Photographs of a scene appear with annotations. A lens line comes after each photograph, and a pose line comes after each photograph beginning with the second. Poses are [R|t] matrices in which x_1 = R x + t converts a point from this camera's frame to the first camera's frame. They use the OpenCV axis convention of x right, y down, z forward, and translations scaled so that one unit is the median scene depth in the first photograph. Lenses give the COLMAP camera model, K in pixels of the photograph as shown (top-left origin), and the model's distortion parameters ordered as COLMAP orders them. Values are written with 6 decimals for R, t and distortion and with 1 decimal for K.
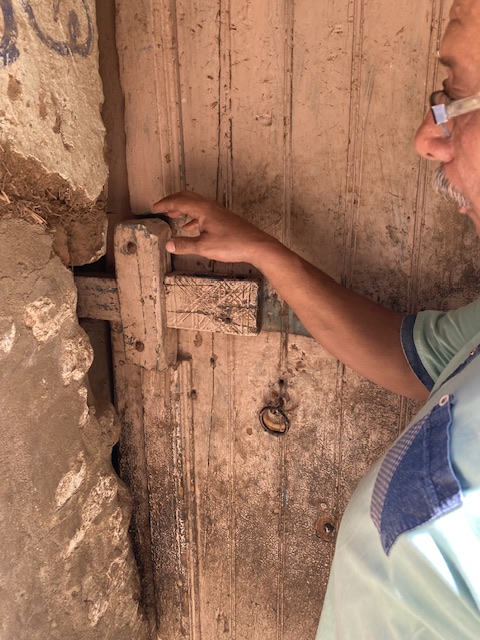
lens RADIAL K [[509.2, 0, 224.9], [0, 509.2, 325.5], [0, 0, 1]] dist [0.005665, -0.008188]
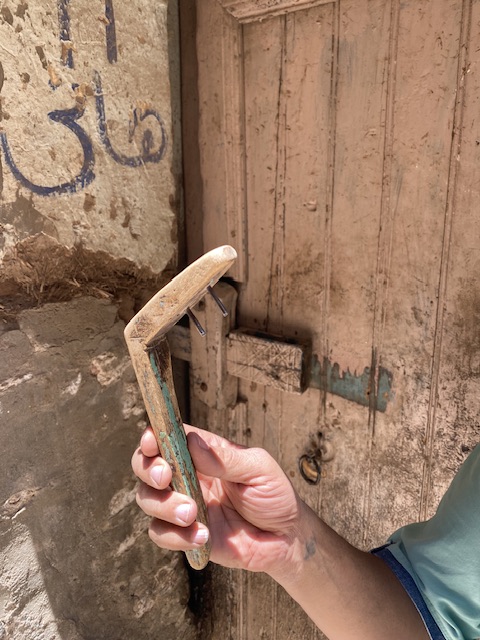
lens RADIAL K [[493.8, 0, 240.0], [0, 493.8, 320.0], [0, 0, 1]] dist [0.005541, -0.007385]
pose [[0.959019, 0.074493, -0.273374, 0.223849], [-0.082510, 0.996429, -0.017932, -0.104905], [0.271062, 0.039754, 0.961741, -0.087840]]
